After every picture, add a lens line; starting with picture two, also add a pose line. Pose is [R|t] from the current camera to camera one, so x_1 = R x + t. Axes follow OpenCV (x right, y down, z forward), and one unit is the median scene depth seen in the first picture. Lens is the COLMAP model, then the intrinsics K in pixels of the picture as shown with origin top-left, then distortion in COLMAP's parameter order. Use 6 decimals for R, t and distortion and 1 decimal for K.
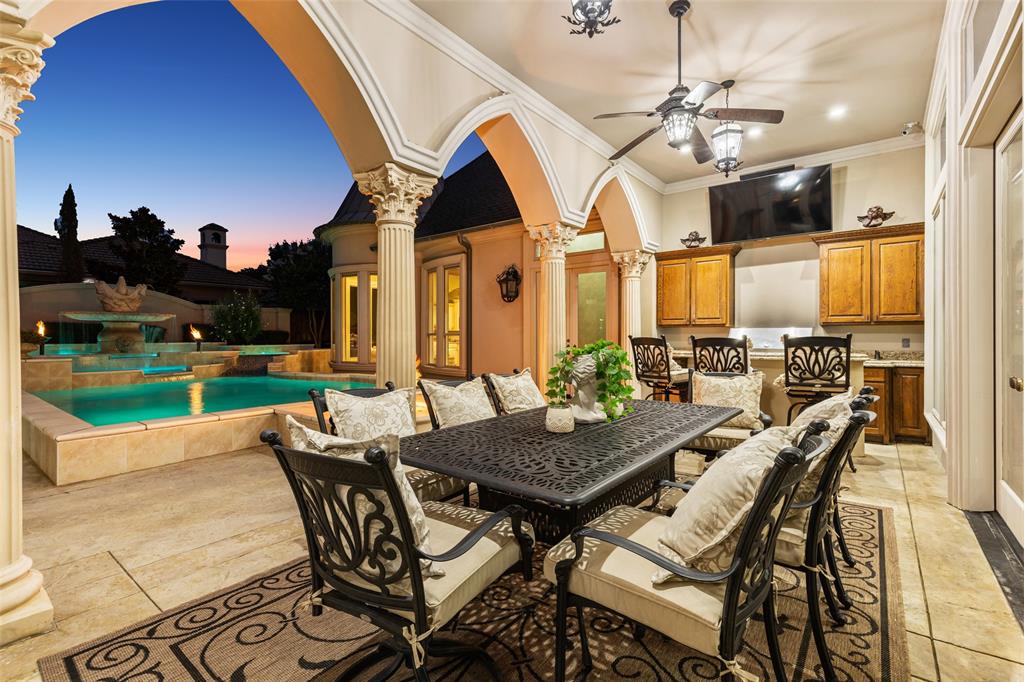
lens RADIAL K [[464.6, 0, 513.3], [0, 464.6, 337.6], [0, 0, 1]] dist [0.005699, 0.000534]
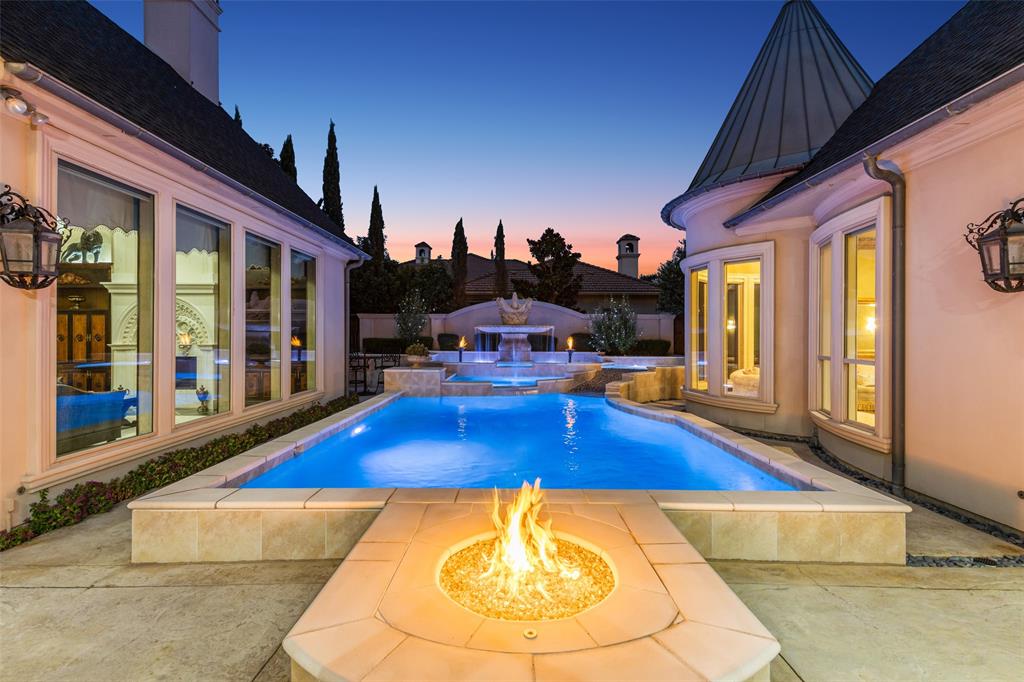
lens RADIAL K [[464.6, 0, 513.6], [0, 464.6, 336.0], [0, 0, 1]] dist [0.005699, 0.000534]
pose [[0.627089, 0.003532, -0.778940, 0.023700], [-0.008305, 0.999963, -0.002152, -0.025907], [0.778903, 0.007819, 0.627095, 0.319039]]
